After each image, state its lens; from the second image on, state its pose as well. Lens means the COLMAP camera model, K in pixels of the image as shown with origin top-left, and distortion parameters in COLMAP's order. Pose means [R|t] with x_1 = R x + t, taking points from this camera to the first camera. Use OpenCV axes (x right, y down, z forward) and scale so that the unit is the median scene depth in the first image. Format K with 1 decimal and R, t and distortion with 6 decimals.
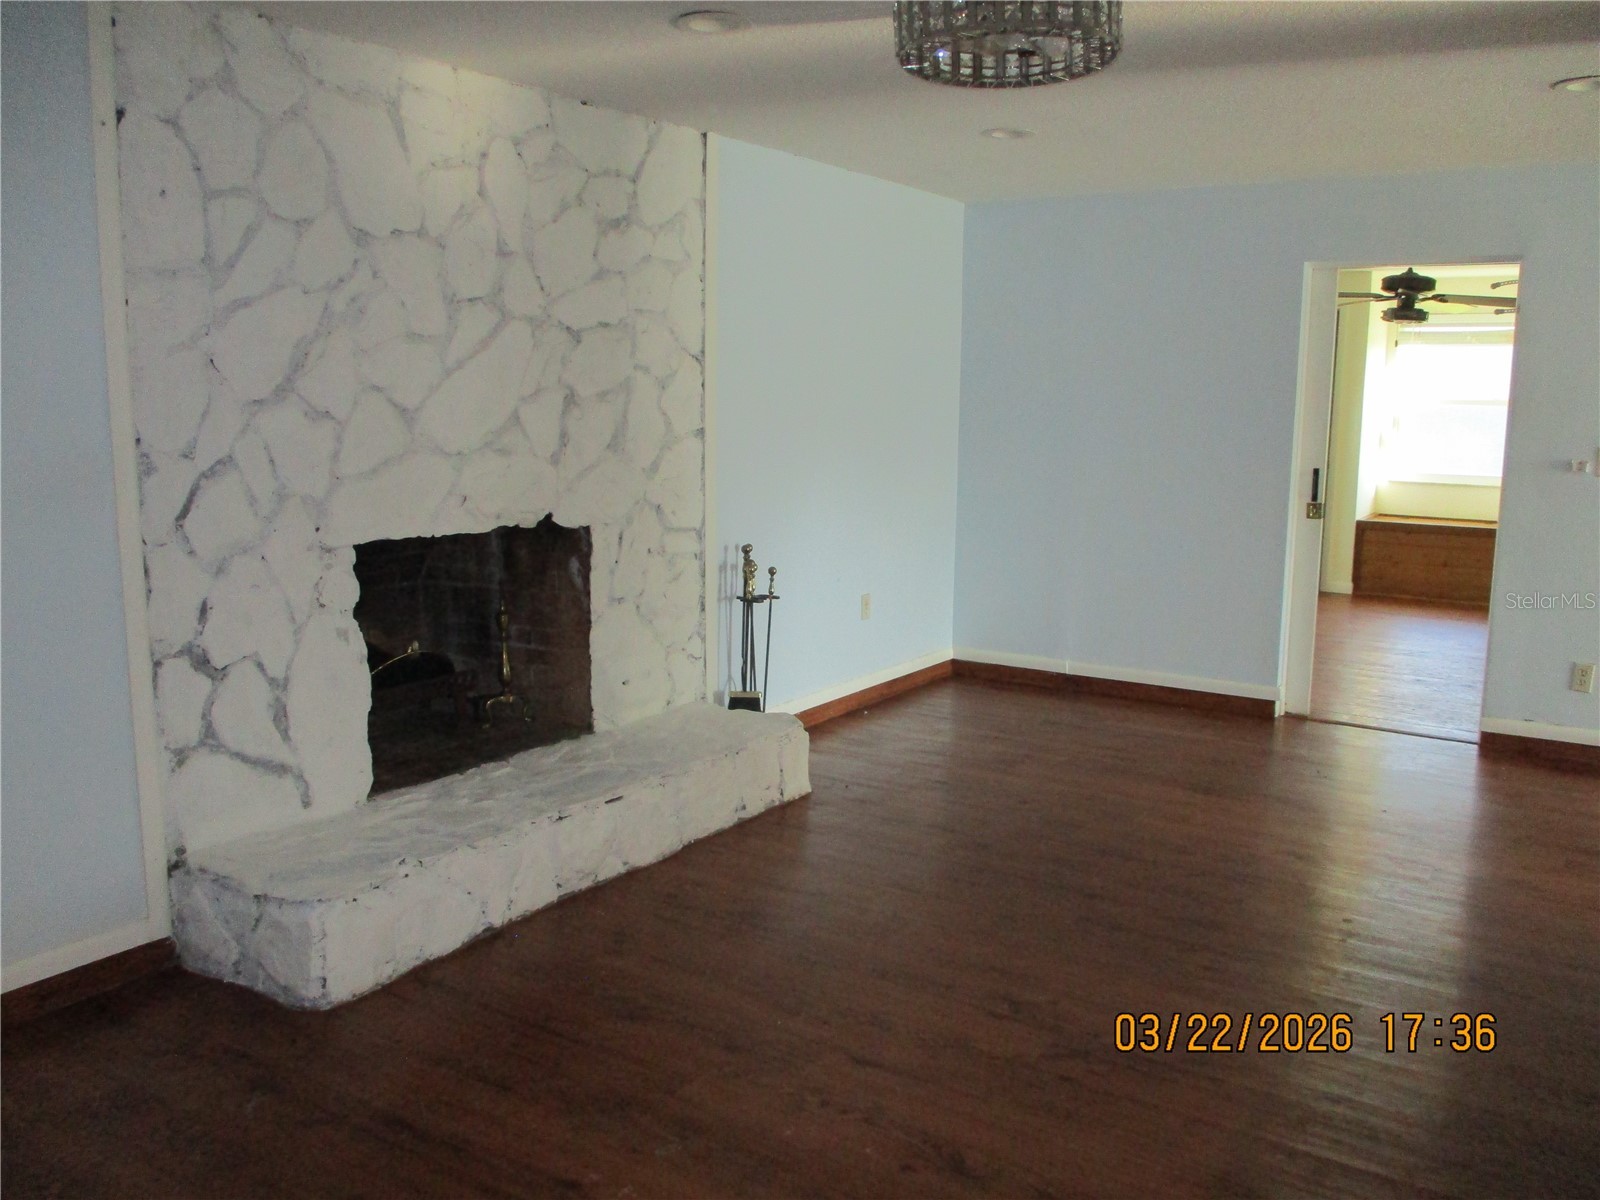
lens RADIAL K [[1356.8, 0, 821.5], [0, 1356.8, 558.0], [0, 0, 1]] dist [-0.013317, -0.009715]
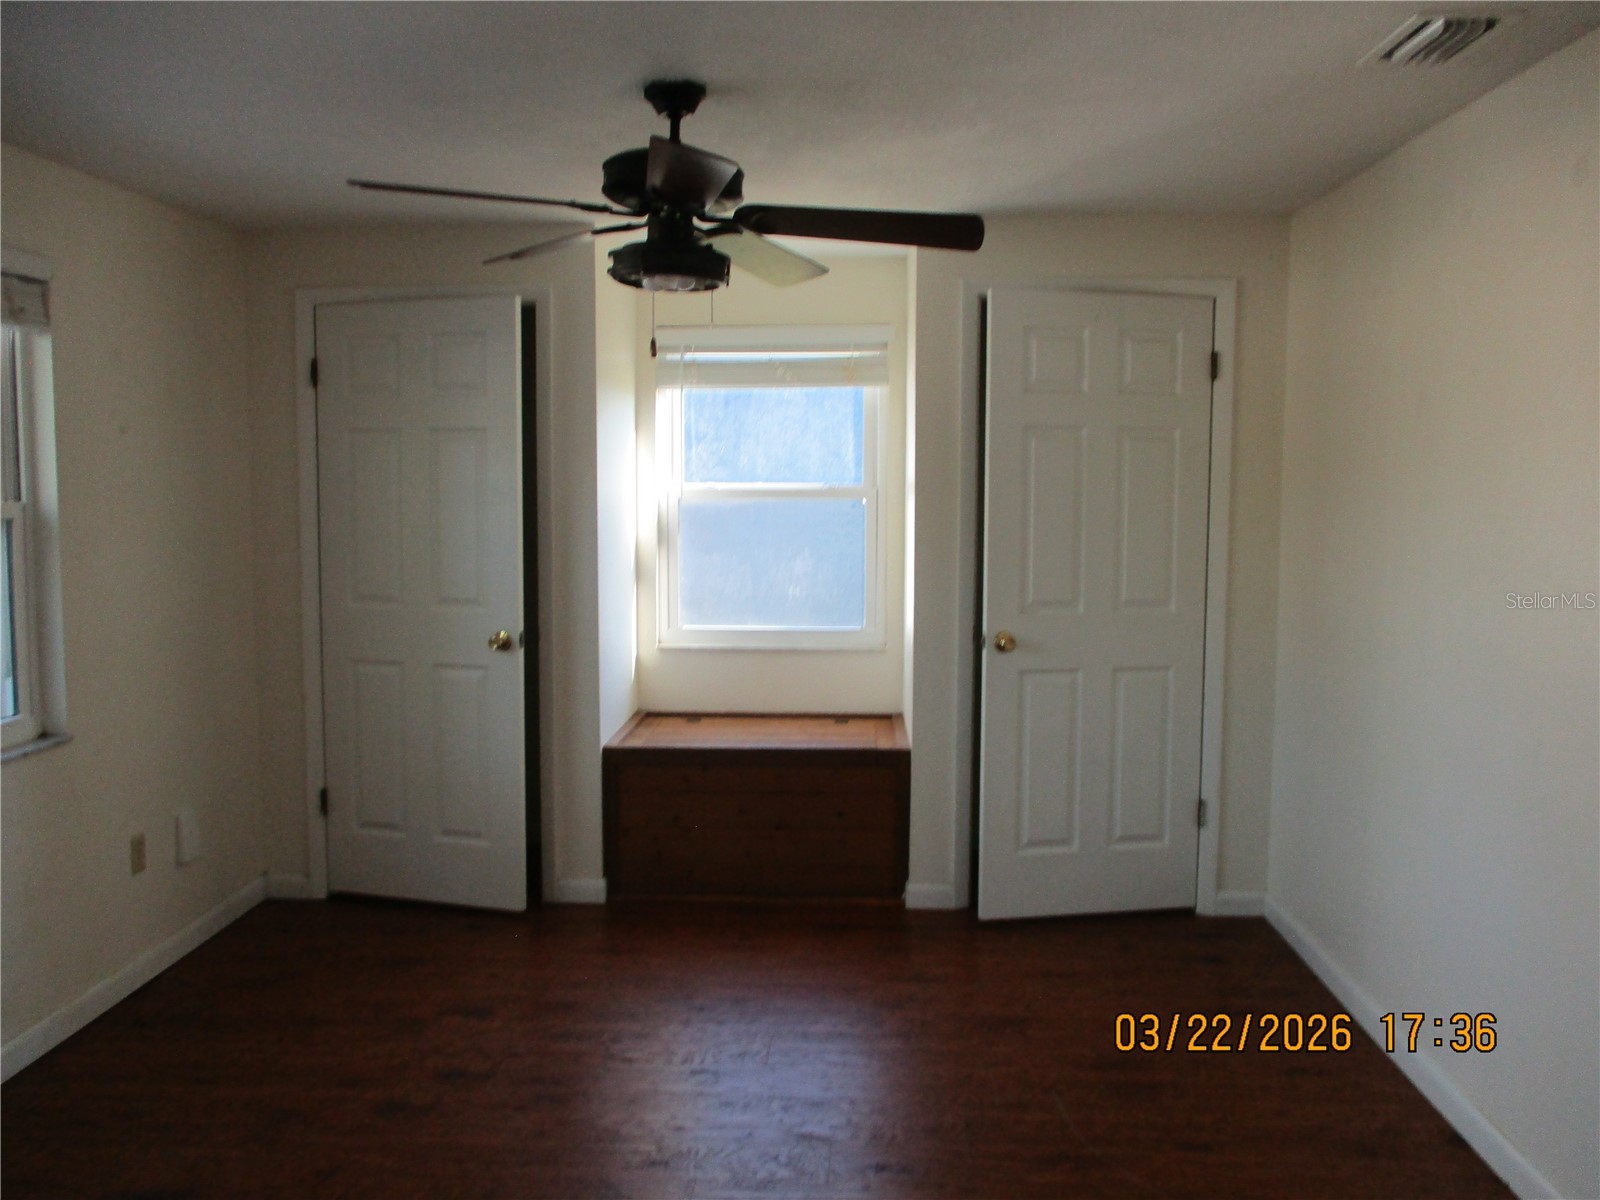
lens RADIAL K [[1335.0, 0, 802.3], [0, 1335.0, 591.0], [0, 0, 1]] dist [-0.028973, 0.006863]
pose [[0.872468, -0.058759, 0.485126, 0.240334], [0.078210, 0.996738, -0.019930, -0.070080], [-0.482373, 0.055330, 0.874217, 0.571329]]
